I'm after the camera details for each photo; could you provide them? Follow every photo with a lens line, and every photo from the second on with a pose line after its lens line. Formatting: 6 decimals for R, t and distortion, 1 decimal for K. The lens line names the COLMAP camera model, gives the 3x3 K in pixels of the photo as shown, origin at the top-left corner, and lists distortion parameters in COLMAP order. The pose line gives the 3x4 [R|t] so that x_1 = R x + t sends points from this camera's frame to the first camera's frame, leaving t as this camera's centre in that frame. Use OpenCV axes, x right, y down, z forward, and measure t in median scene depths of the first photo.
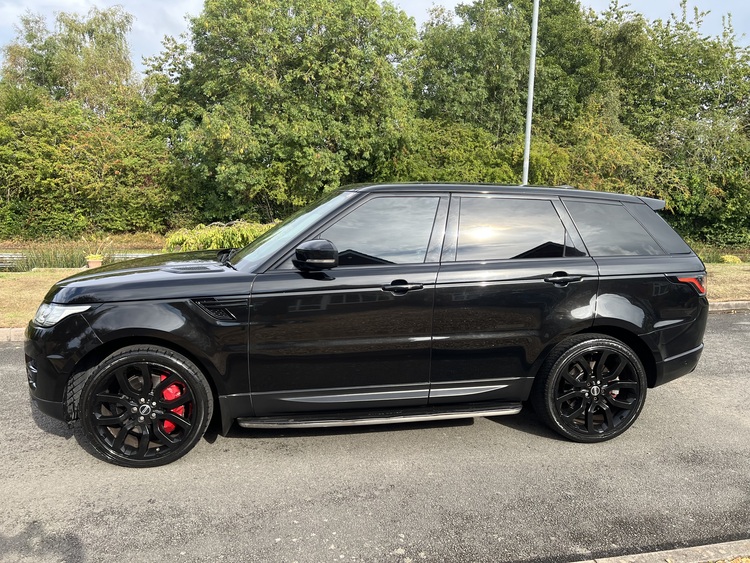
lens RADIAL K [[560.7, 0, 373.5], [0, 560.7, 295.9], [0, 0, 1]] dist [0.059145, -0.065783]
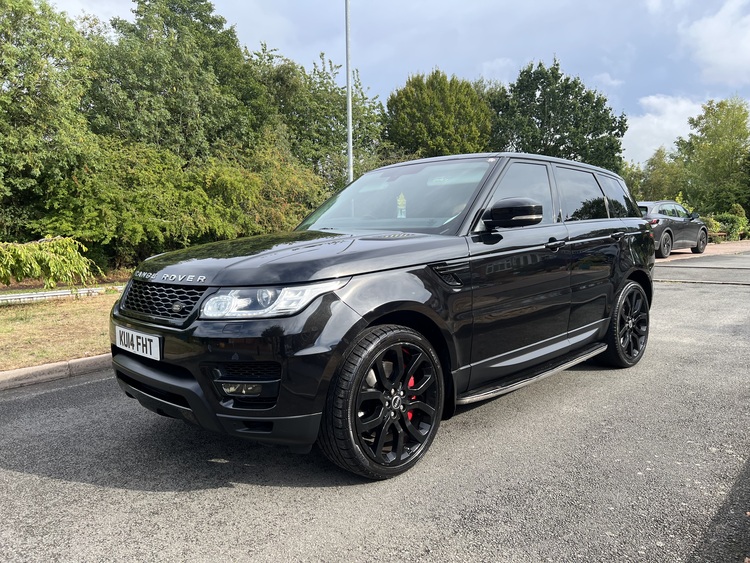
lens RADIAL K [[564.1, 0, 373.4], [0, 564.1, 291.9], [0, 0, 1]] dist [0.061466, -0.059432]
pose [[0.800763, -0.092617, 0.591777, -0.123161], [0.131141, 0.991112, -0.022337, 0.007593], [-0.584448, 0.095492, 0.805792, 0.046292]]
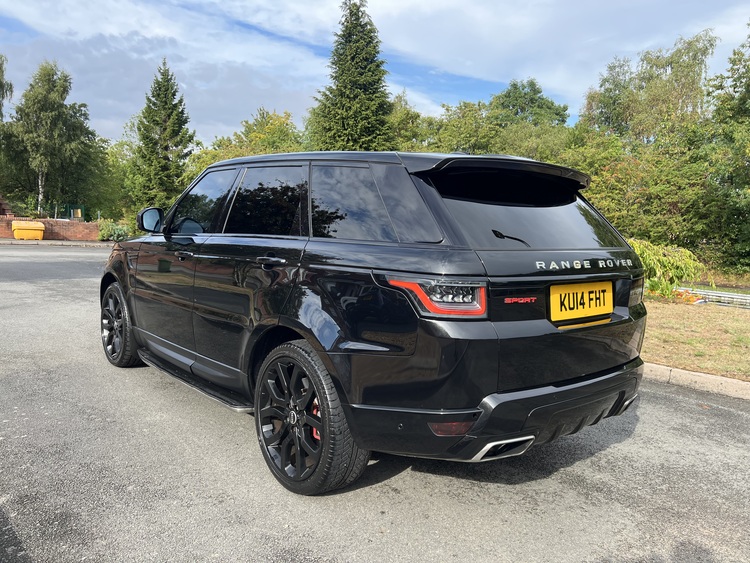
lens RADIAL K [[564.1, 0, 373.4], [0, 564.1, 291.9], [0, 0, 1]] dist [0.061466, -0.059432]
pose [[0.530188, 0.112515, -0.840381, 0.160828], [-0.172135, 0.984799, 0.023252, -0.004512], [0.830223, 0.132331, 0.541497, 0.101364]]
